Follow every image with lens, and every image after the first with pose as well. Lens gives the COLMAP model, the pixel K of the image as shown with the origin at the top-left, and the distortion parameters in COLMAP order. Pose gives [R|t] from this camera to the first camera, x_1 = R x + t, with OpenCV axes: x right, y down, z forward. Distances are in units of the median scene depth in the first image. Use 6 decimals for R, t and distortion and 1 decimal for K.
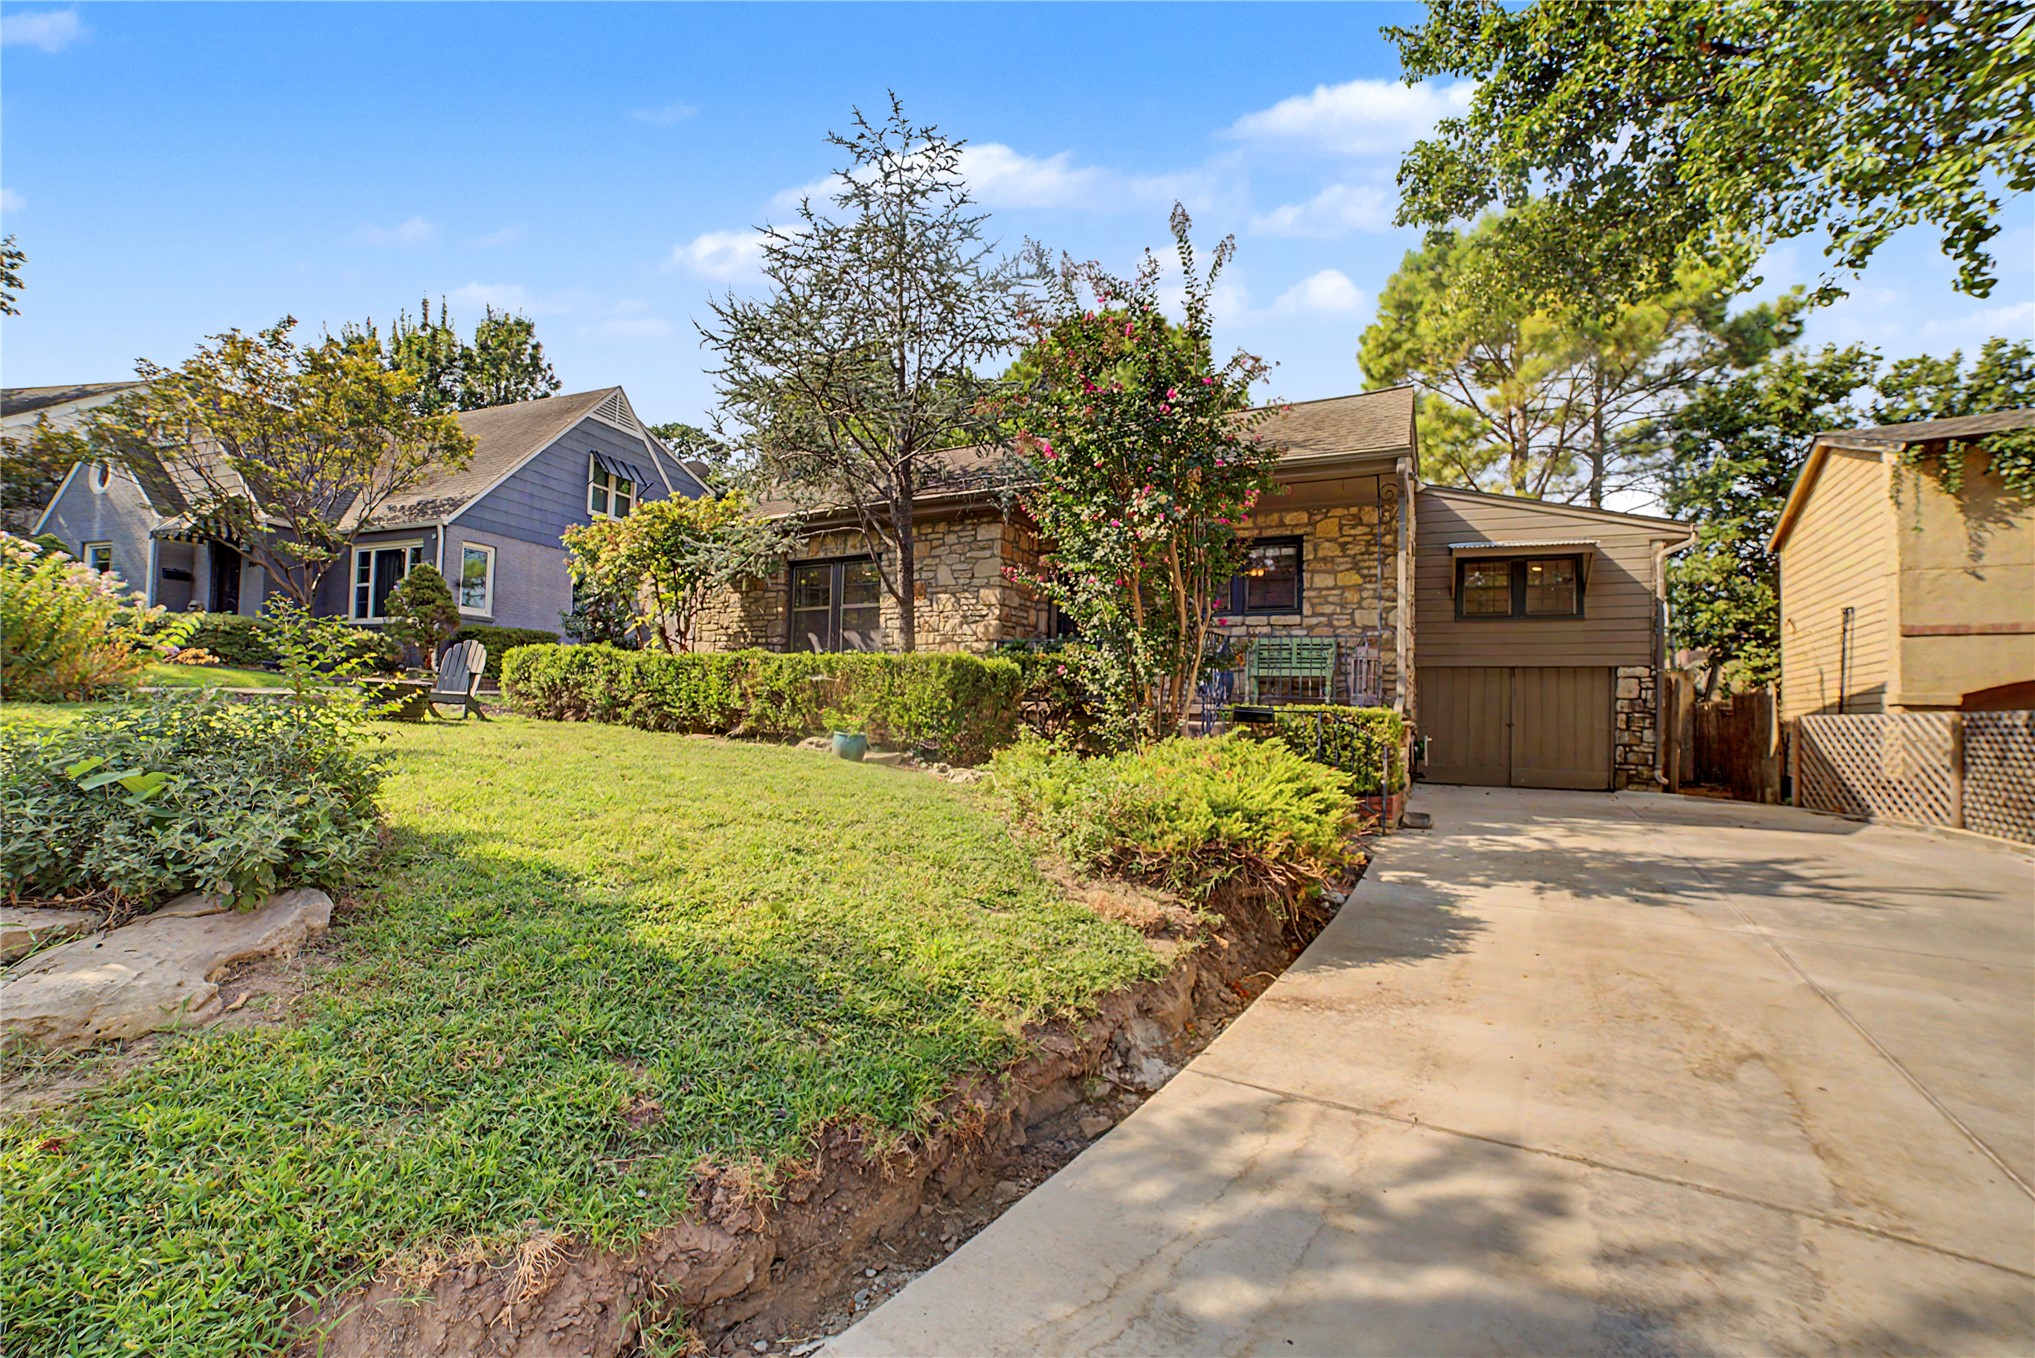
lens RADIAL K [[837.4, 0, 1032.0], [0, 837.4, 698.9], [0, 0, 1]] dist [-0.050235, -0.000092]
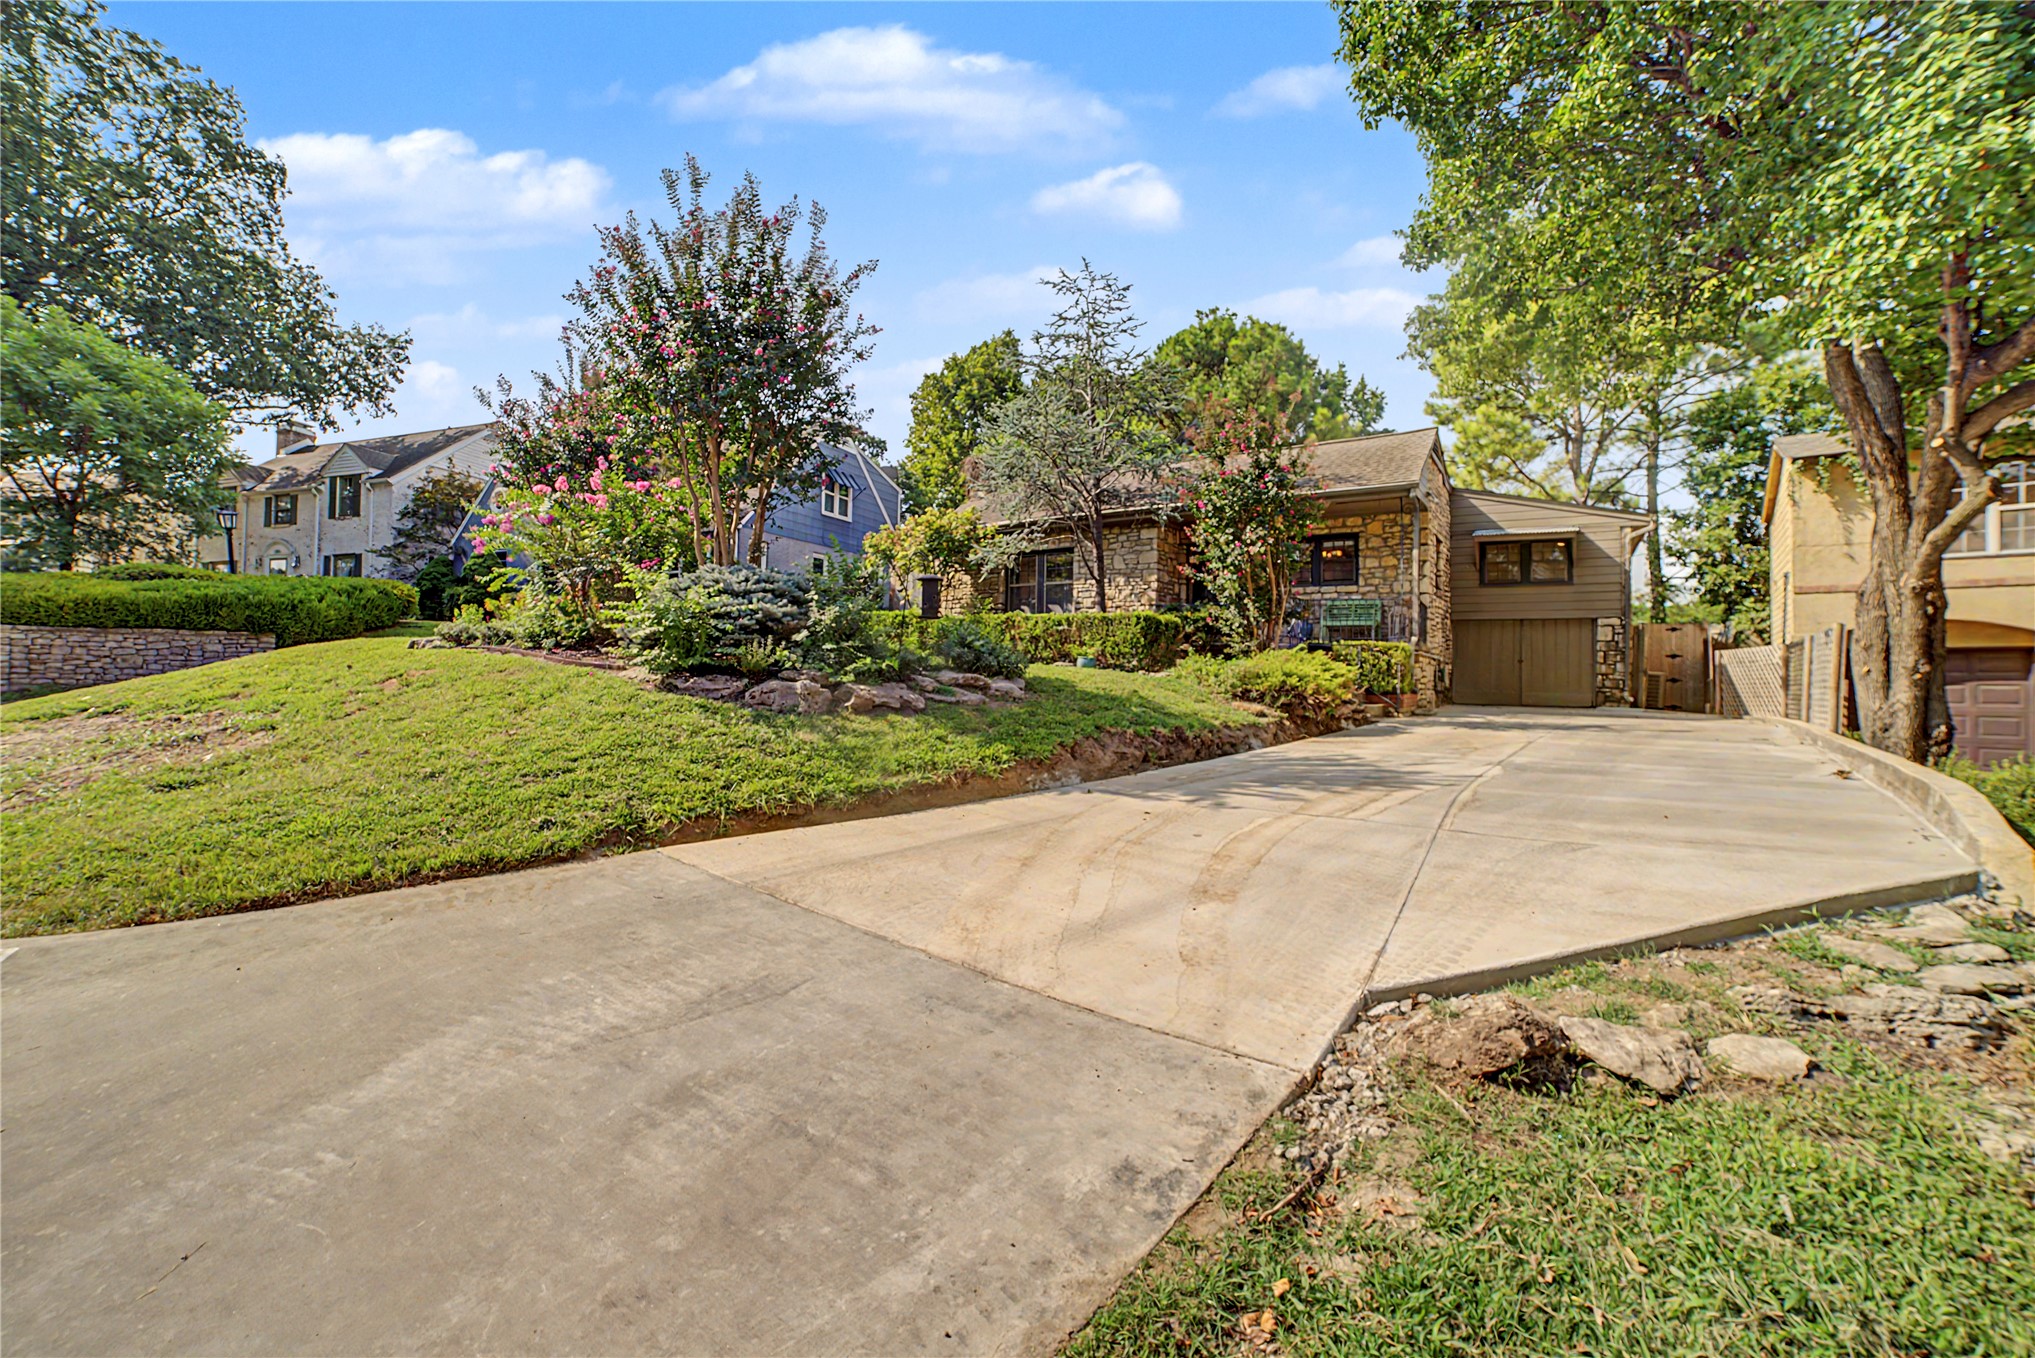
lens RADIAL K [[871.7, 0, 1018.1], [0, 871.7, 666.2], [0, 0, 1]] dist [-0.095255, 0.034285]
pose [[0.991451, -0.005832, -0.130351, -0.086725], [0.005760, 0.999983, -0.000932, 0.044048], [0.130355, 0.000173, 0.991467, -0.630408]]
